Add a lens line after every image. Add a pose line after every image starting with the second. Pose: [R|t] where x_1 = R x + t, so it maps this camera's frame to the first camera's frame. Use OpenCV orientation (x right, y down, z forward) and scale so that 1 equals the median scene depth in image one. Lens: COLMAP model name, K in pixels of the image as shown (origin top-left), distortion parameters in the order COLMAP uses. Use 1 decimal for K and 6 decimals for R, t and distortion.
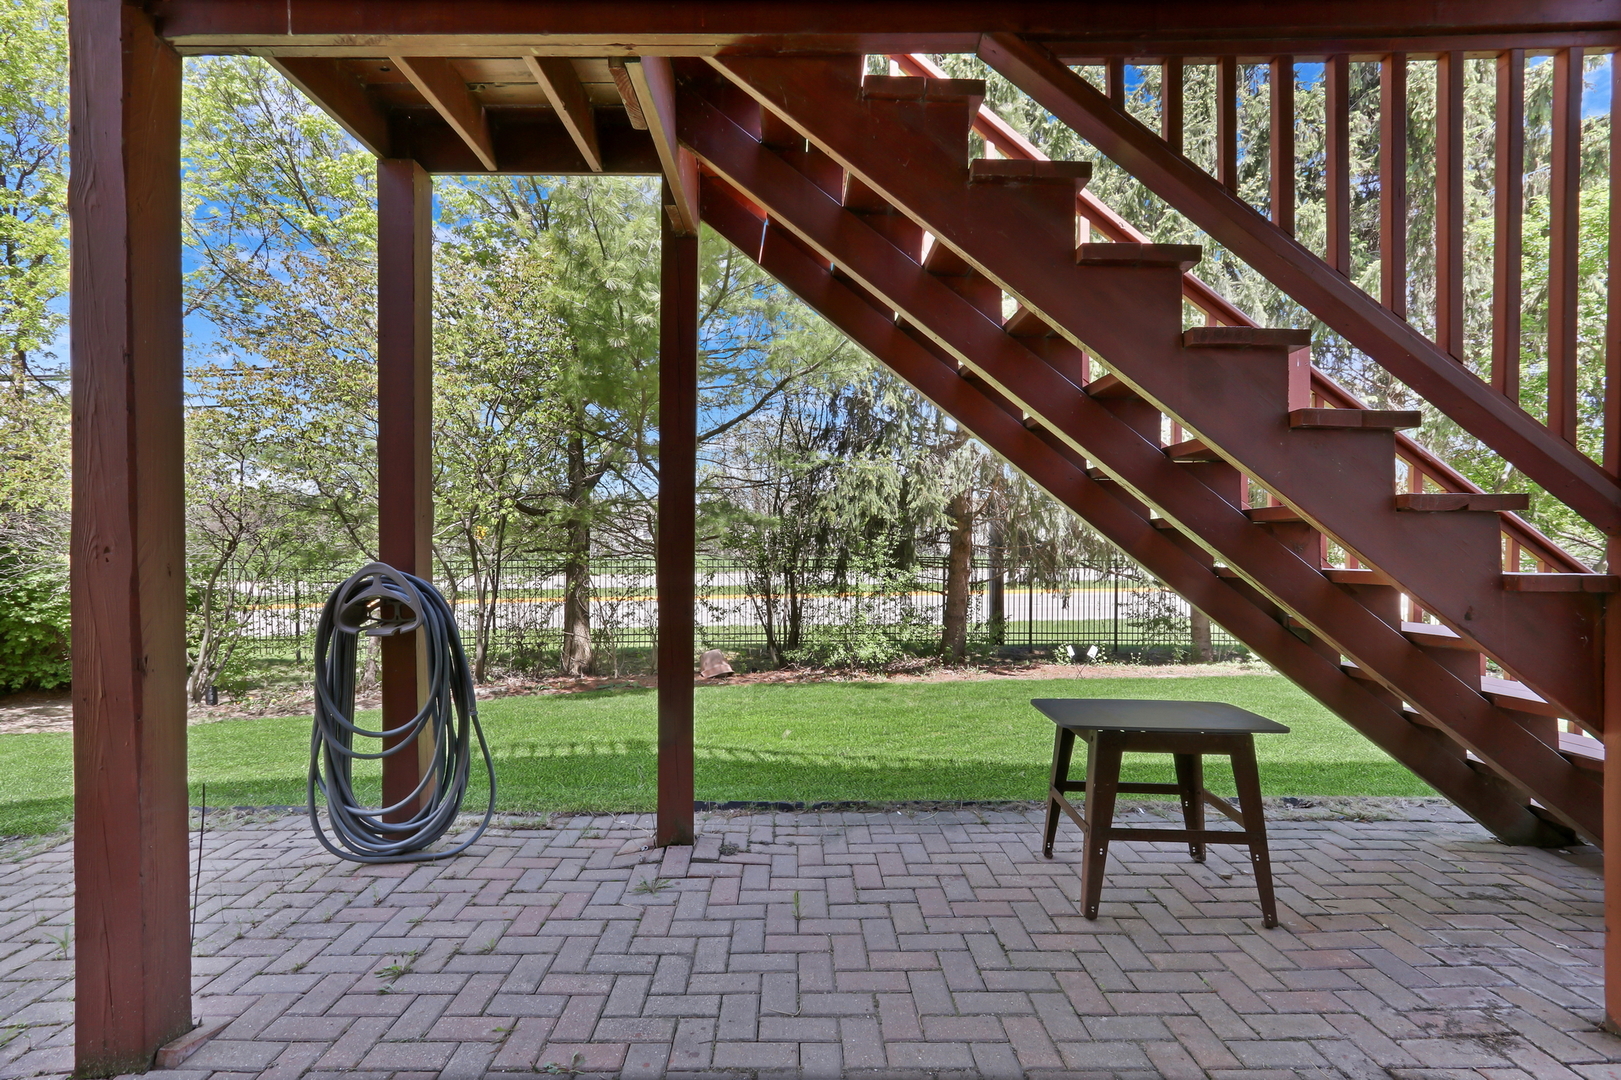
lens RADIAL K [[766.9, 0, 810.5], [0, 766.9, 536.4], [0, 0, 1]] dist [0.001325, 0.000241]
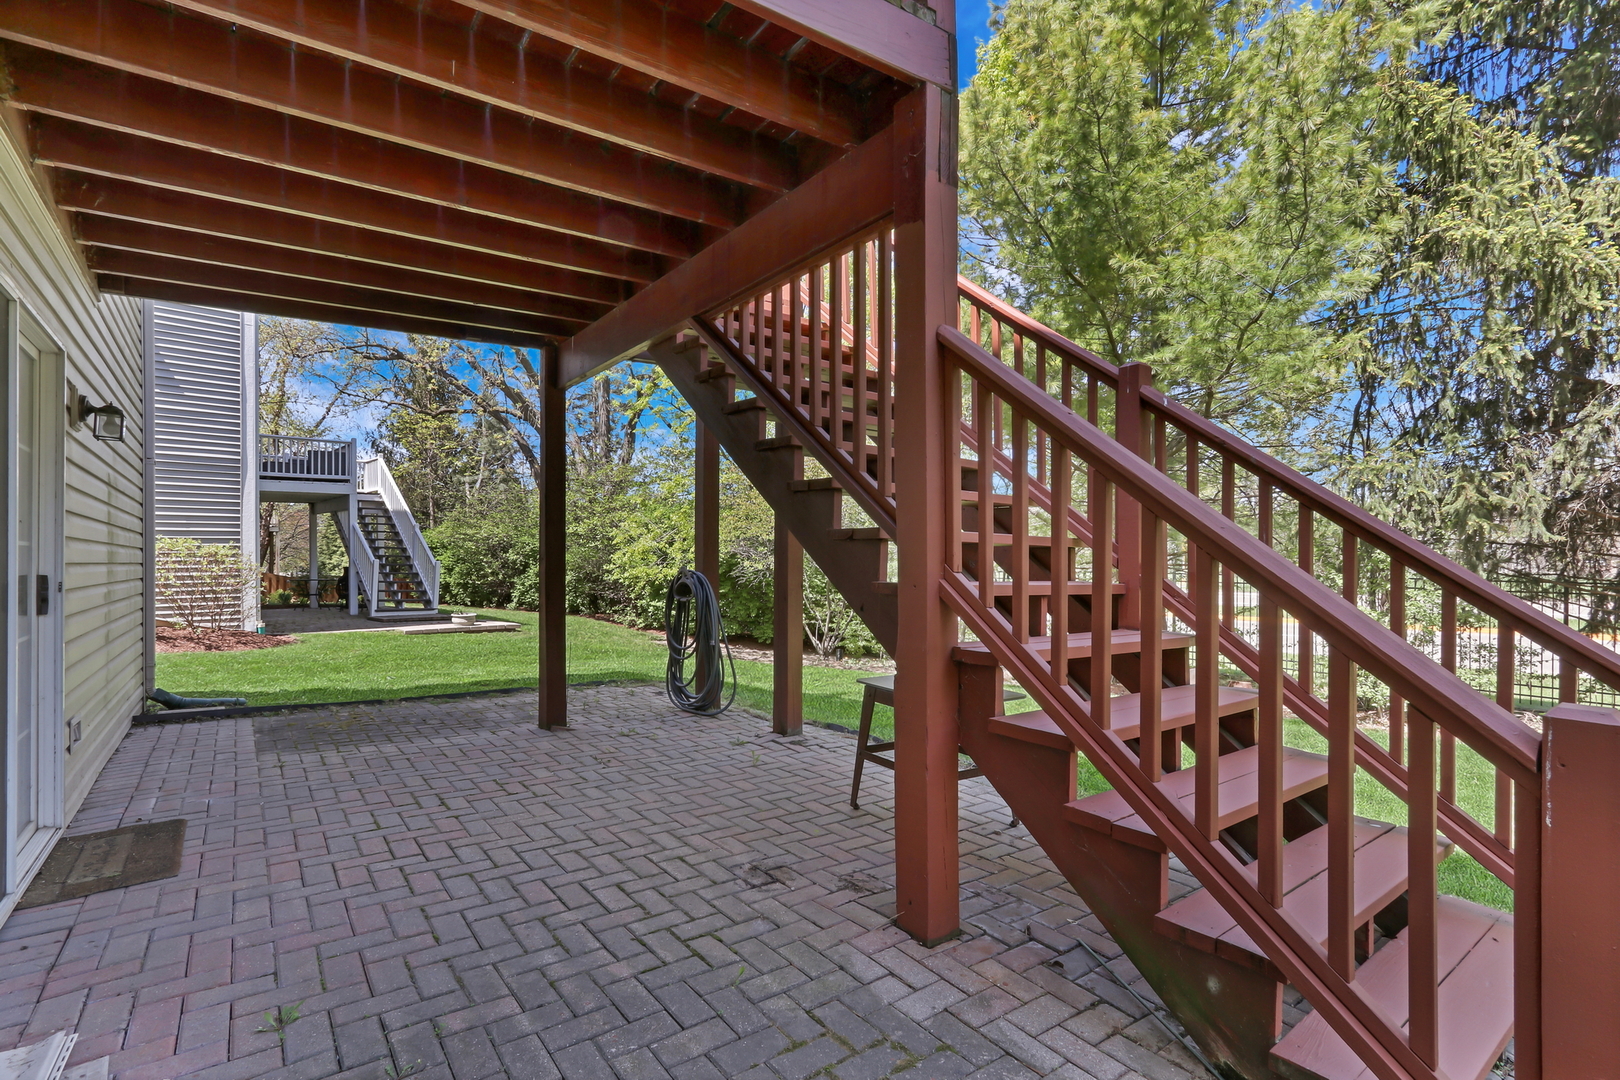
lens RADIAL K [[766.4, 0, 808.7], [0, 766.4, 550.1], [0, 0, 1]] dist [0.001325, 0.000241]
pose [[0.602113, -0.001240, -0.798410, 1.472785], [-0.010845, 0.999894, -0.009732, 0.001982], [0.798337, 0.014518, 0.602036, 0.002121]]
